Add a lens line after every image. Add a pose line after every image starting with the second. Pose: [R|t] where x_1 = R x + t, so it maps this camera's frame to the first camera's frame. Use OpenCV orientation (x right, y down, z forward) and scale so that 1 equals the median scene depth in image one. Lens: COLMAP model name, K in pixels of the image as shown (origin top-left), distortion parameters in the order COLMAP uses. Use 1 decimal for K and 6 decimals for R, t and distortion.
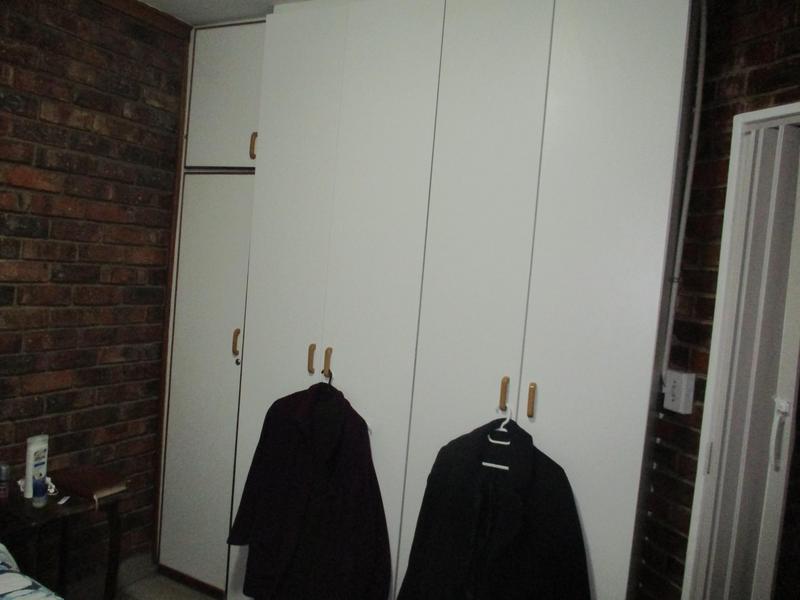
lens RADIAL K [[657.2, 0, 400.2], [0, 657.2, 301.6], [0, 0, 1]] dist [-0.030057, -0.000680]
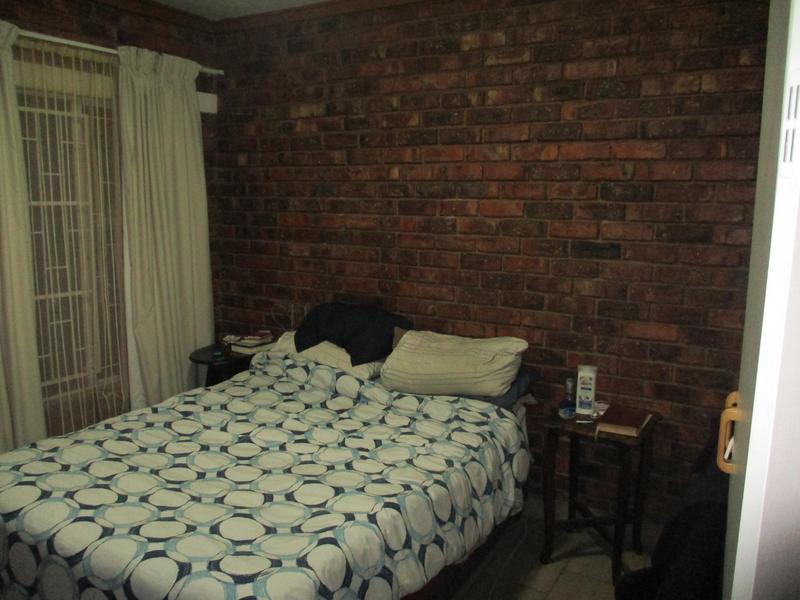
lens RADIAL K [[657.2, 0, 400.8], [0, 657.2, 298.2], [0, 0, 1]] dist [-0.030057, -0.000680]
pose [[-0.042859, 0.071803, -0.996498, 0.603699], [-0.067140, 0.994952, 0.074579, 0.013187], [0.996823, 0.070101, -0.037822, 0.624251]]
